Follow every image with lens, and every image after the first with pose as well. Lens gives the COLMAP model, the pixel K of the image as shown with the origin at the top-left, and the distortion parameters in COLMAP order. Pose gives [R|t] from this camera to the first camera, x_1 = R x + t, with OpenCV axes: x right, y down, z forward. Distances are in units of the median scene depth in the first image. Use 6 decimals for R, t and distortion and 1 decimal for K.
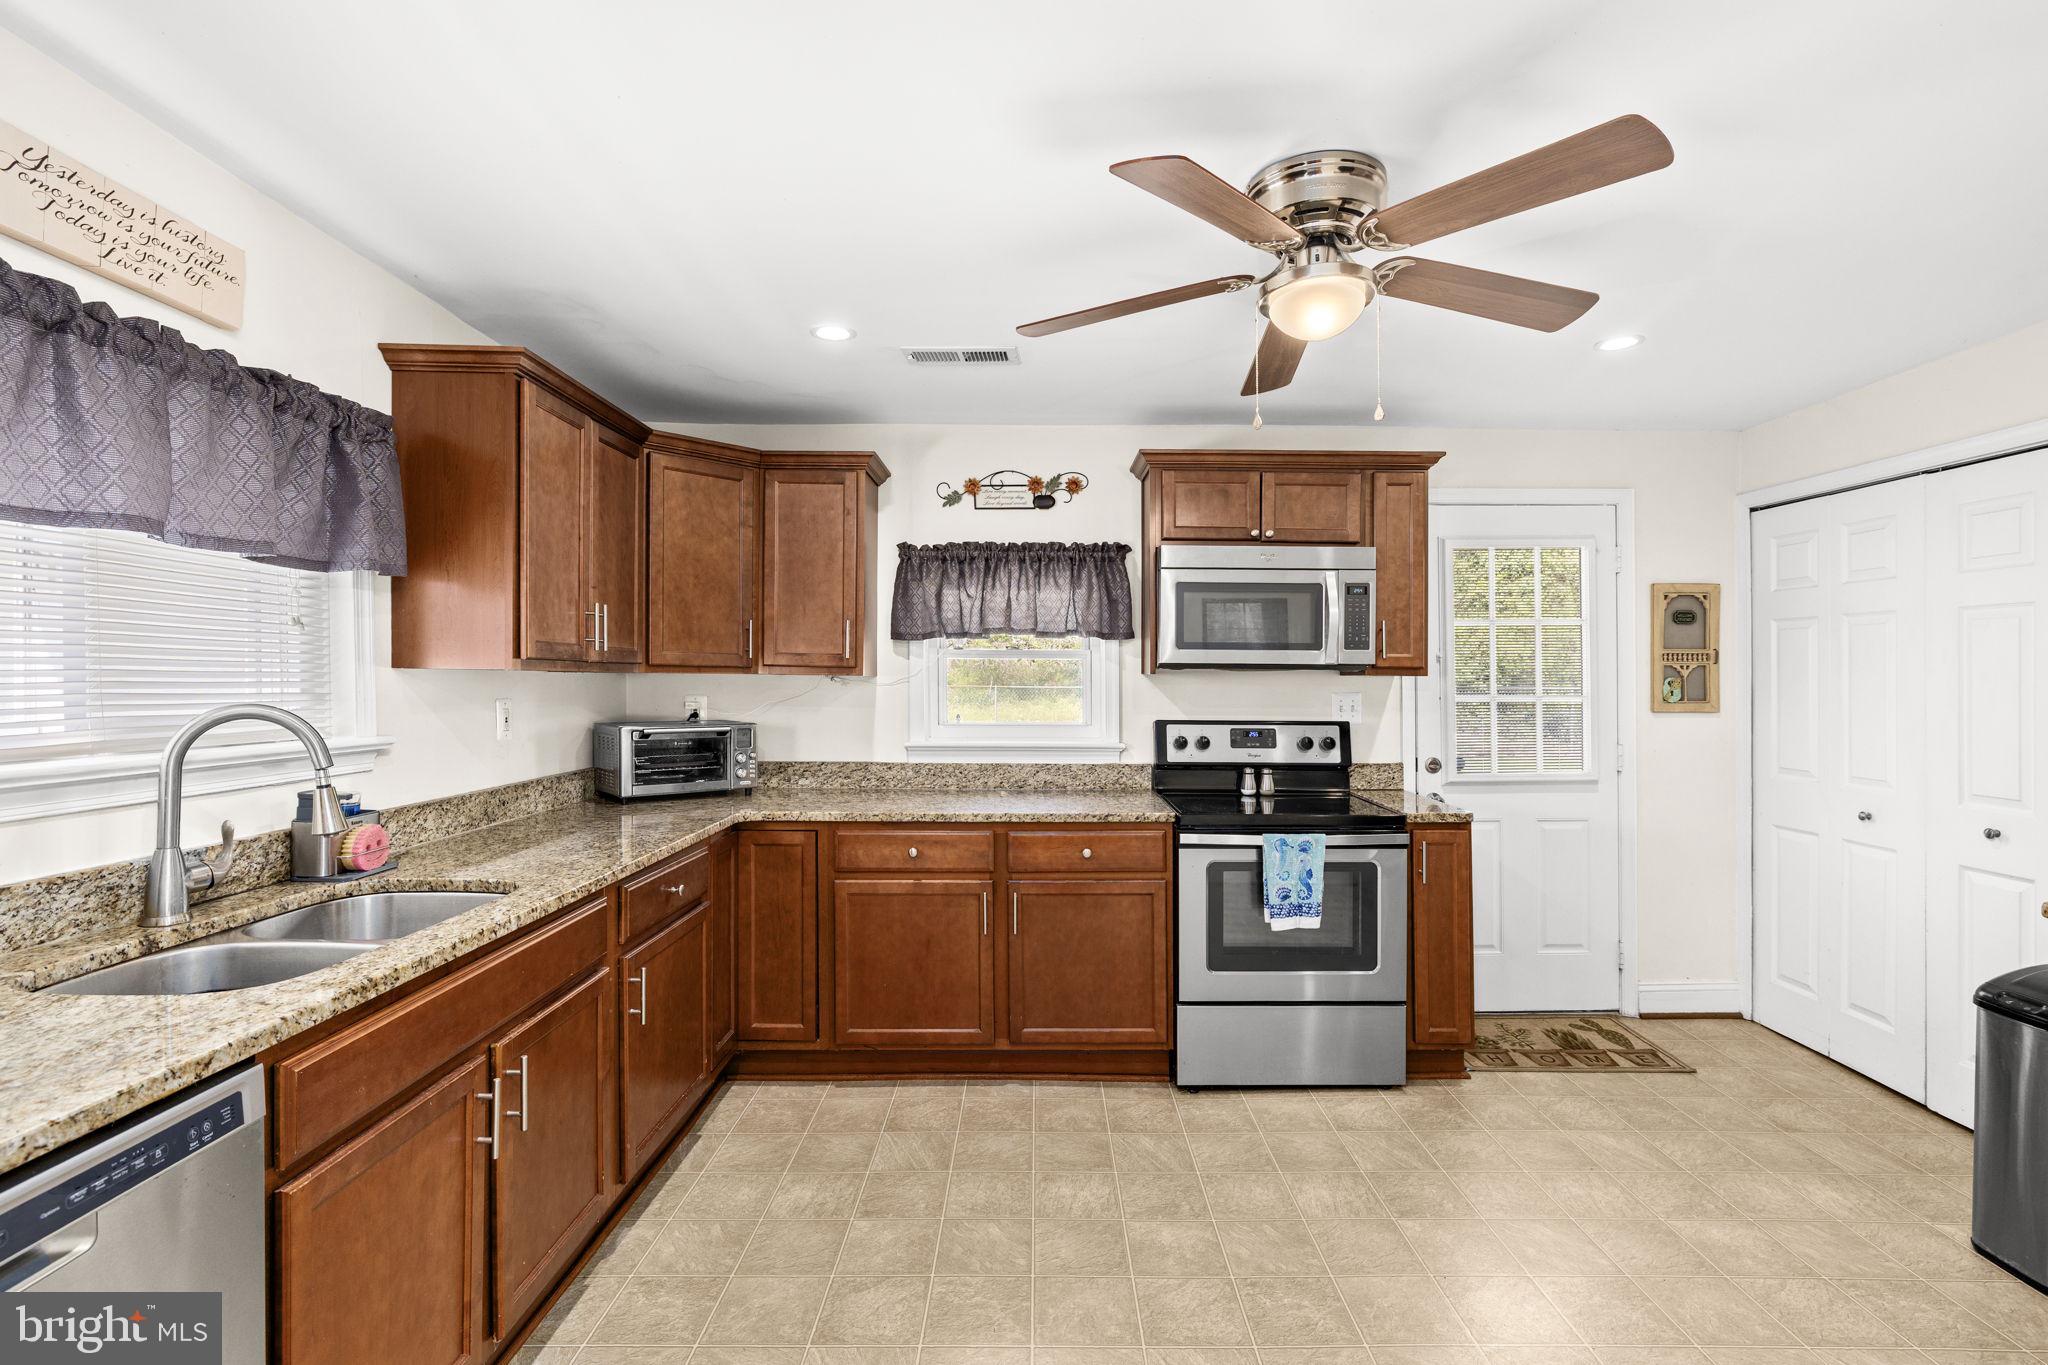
lens RADIAL K [[971.1, 0, 1023.5], [0, 971.1, 678.1], [0, 0, 1]] dist [-0.001293, 0.001063]
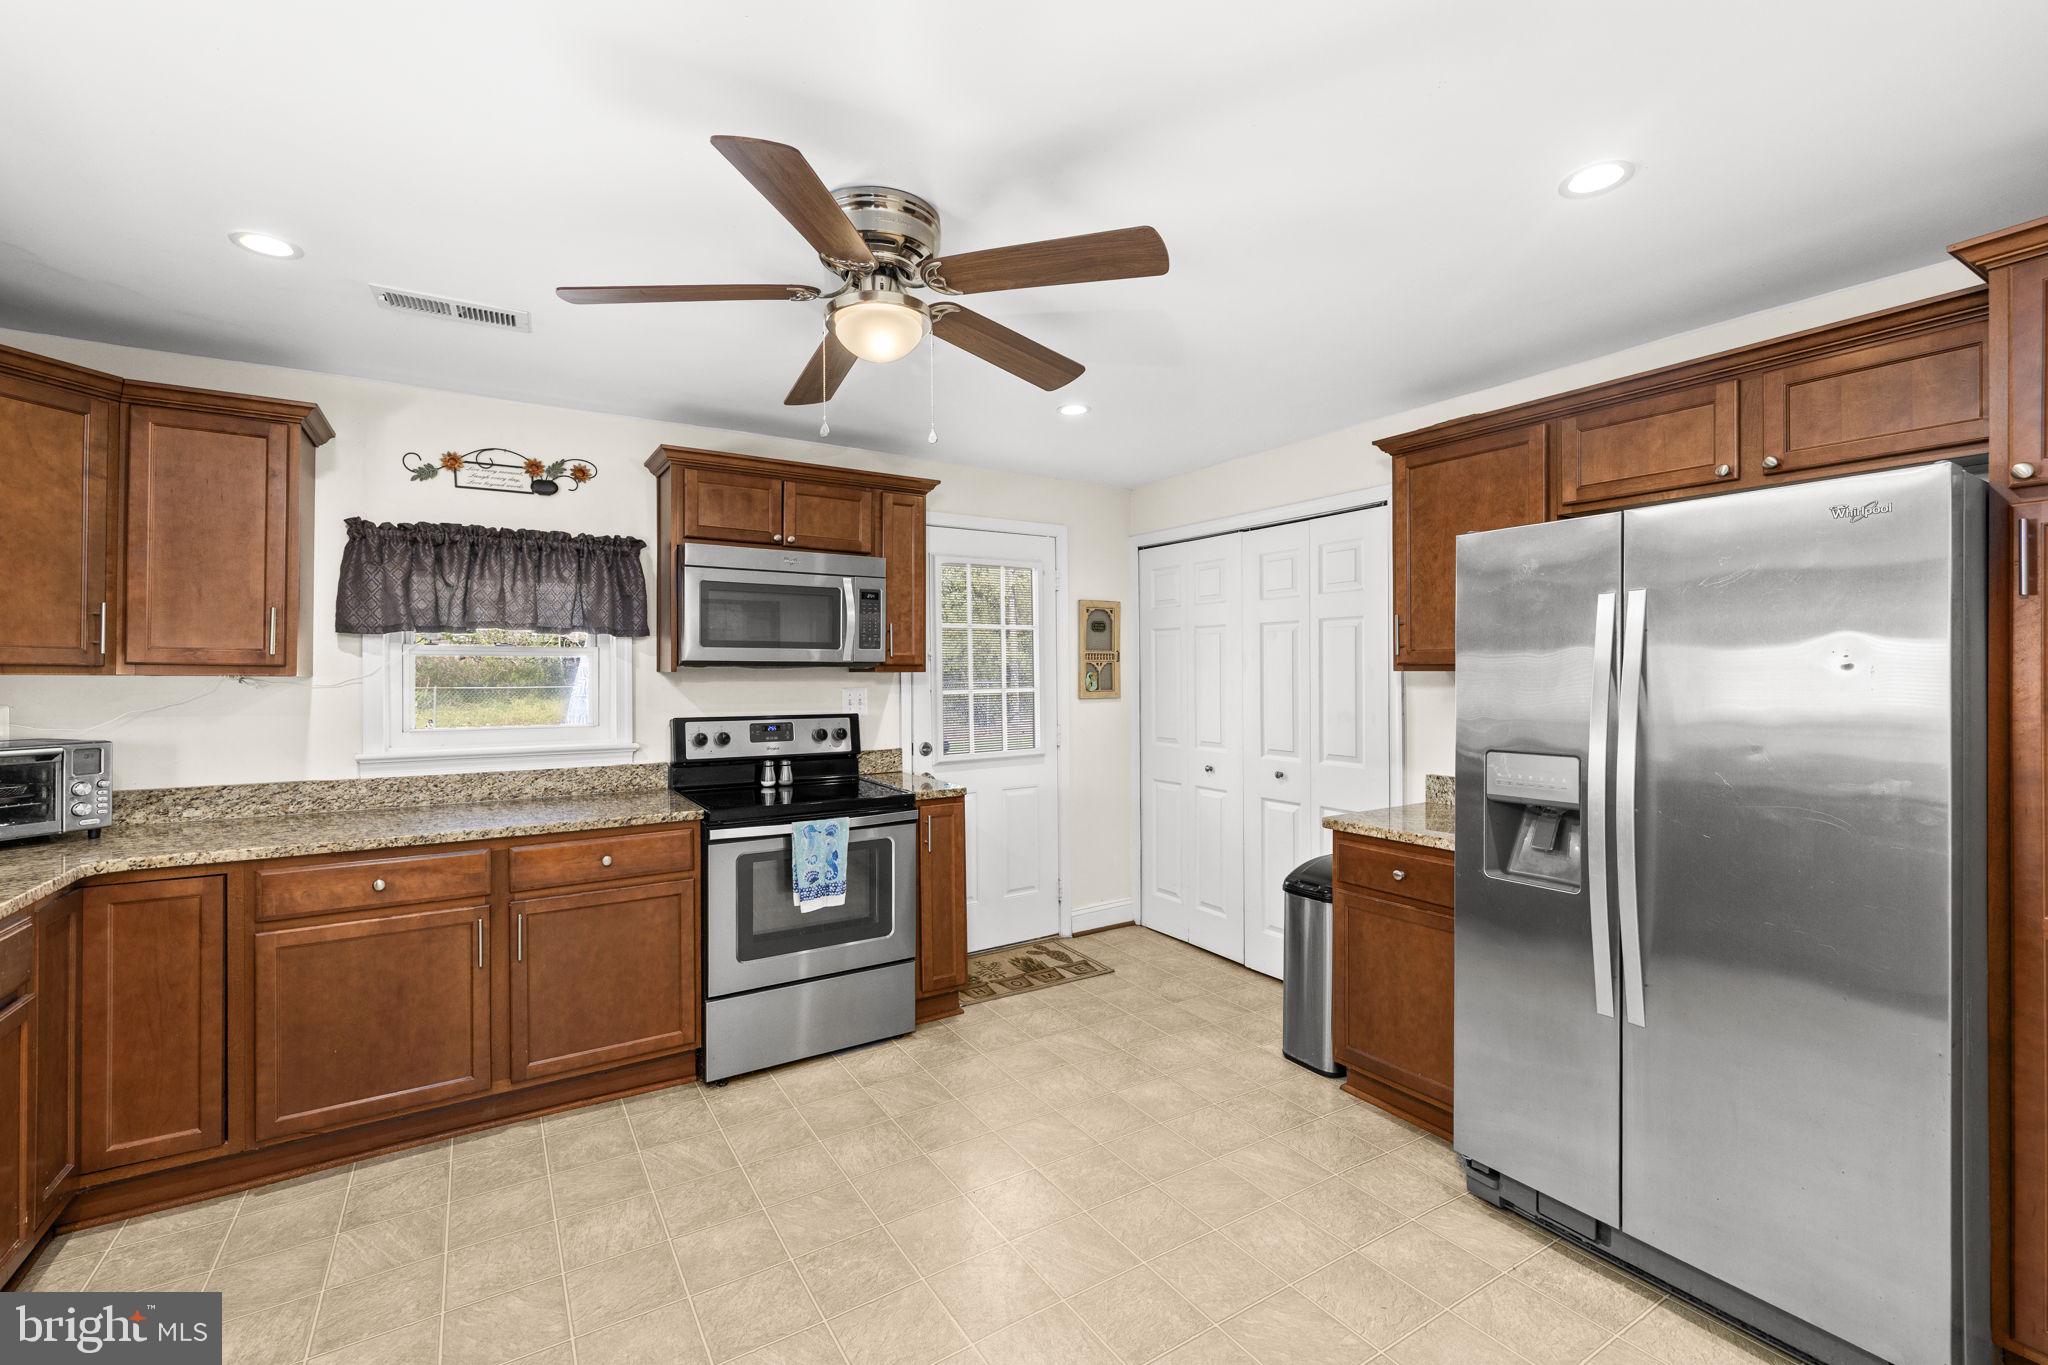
lens RADIAL K [[882.5, 0, 1029.1], [0, 882.5, 664.3], [0, 0, 1]] dist [0.001812, 0.000272]
pose [[0.843012, -0.001534, 0.537893, -0.049398], [0.008623, 0.999906, -0.010663, 0.000995], [-0.537826, 0.013627, 0.842946, 0.047342]]
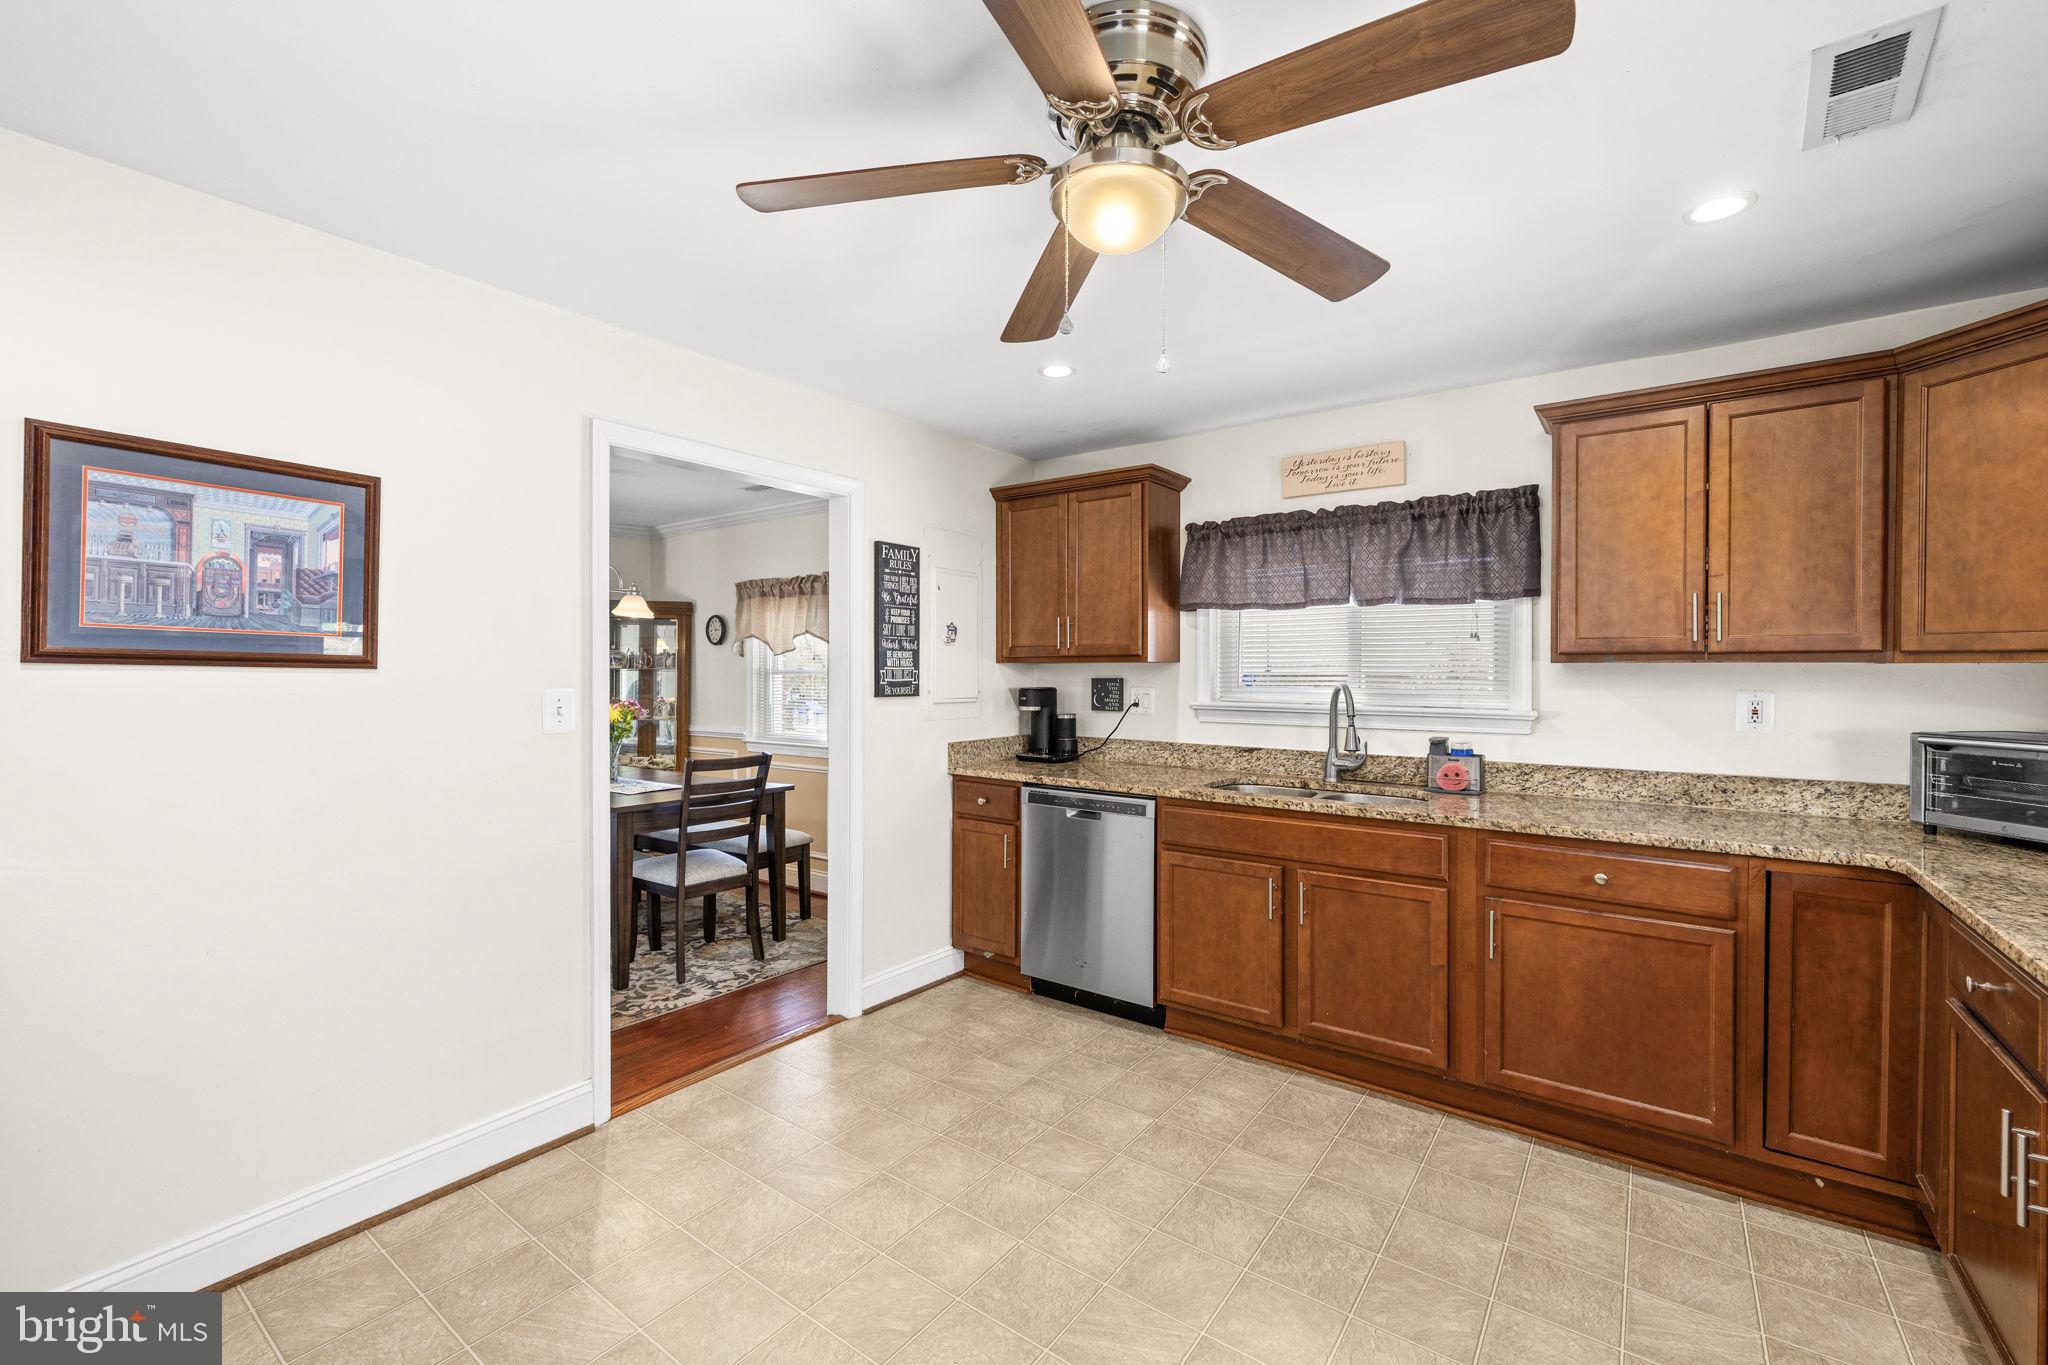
lens RADIAL K [[854.4, 0, 1015.2], [0, 854.4, 682.4], [0, 0, 1]] dist [0.012376, 0.000236]
pose [[-0.596387, 0.005778, -0.802677, 0.579322], [-0.004484, 0.999935, 0.010530, 0.005972], [0.802685, 0.009879, -0.596322, 0.833441]]
